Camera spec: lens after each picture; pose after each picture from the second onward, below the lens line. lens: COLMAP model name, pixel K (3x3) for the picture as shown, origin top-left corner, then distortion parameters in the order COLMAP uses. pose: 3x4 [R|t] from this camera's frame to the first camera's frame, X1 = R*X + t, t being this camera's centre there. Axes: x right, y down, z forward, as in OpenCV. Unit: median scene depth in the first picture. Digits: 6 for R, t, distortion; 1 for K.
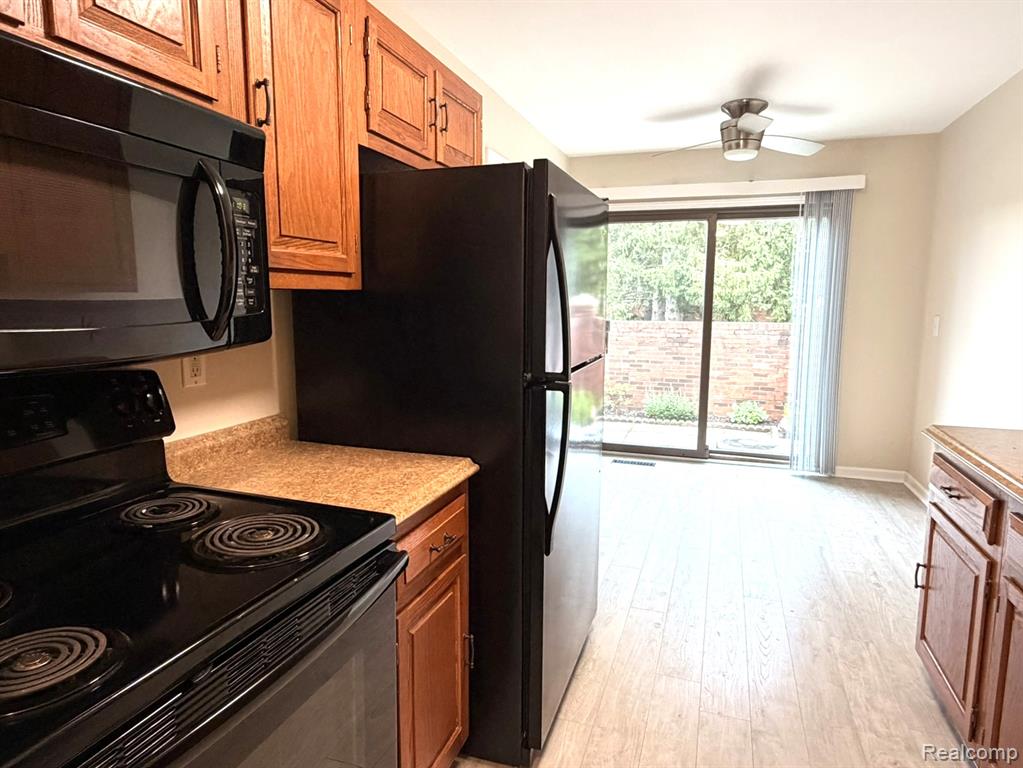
lens RADIAL K [[626.1, 0, 511.5], [0, 626.1, 384.0], [0, 0, 1]] dist [0.002794, 0.002020]
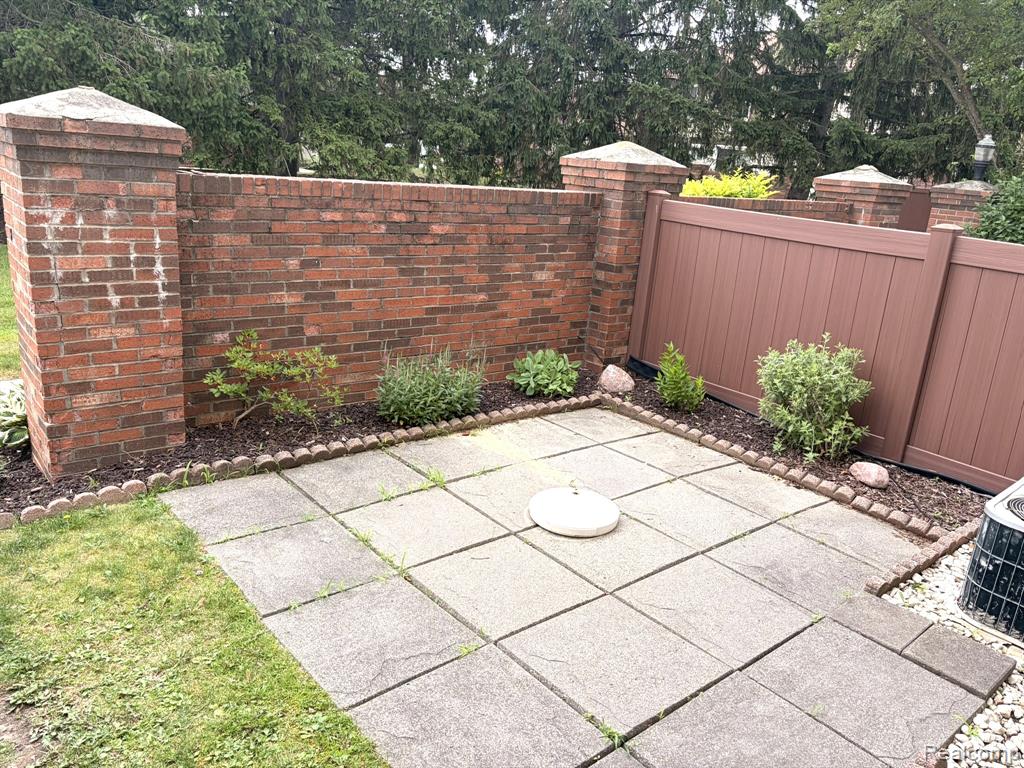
lens RADIAL K [[782.5, 0, 512.0], [0, 782.5, 384.0], [0, 0, 1]] dist [0.047581, -0.001298]
pose [[0.541031, -0.199658, 0.816959, -0.371472], [0.038020, 0.976224, 0.213403, -0.189919], [-0.840143, -0.084397, 0.535758, 1.575821]]
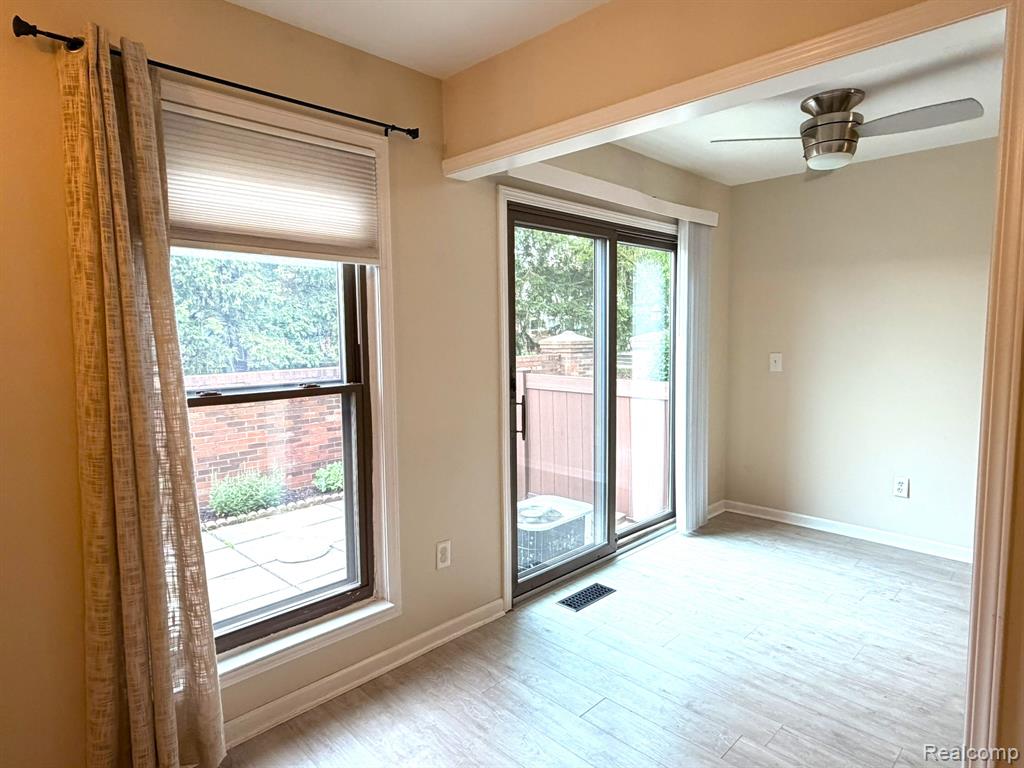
lens RADIAL K [[597.4, 0, 512.0], [0, 597.4, 384.0], [0, 0, 1]] dist [0.002631, 0.000079]
pose [[0.450596, -0.090529, 0.888126, -0.478698], [0.137717, 0.989985, 0.031040, -0.155920], [-0.882042, 0.108323, 0.458550, 0.974641]]
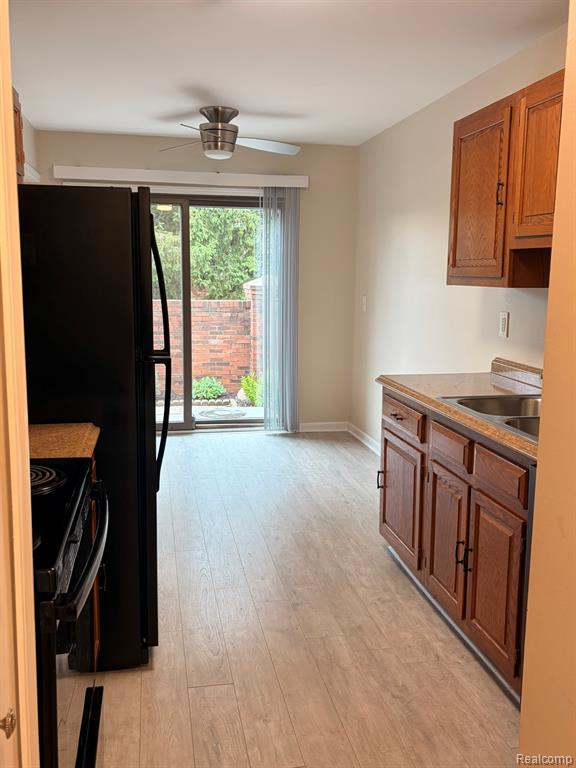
lens RADIAL K [[705.6, 0, 288.0], [0, 705.6, 384.0], [0, 0, 1]] dist [0.115124, -0.001982]
pose [[0.868439, -0.073414, 0.490331, -0.177686], [0.062288, 0.997296, 0.038998, 0.004996], [-0.491869, -0.003326, 0.870663, -0.177489]]
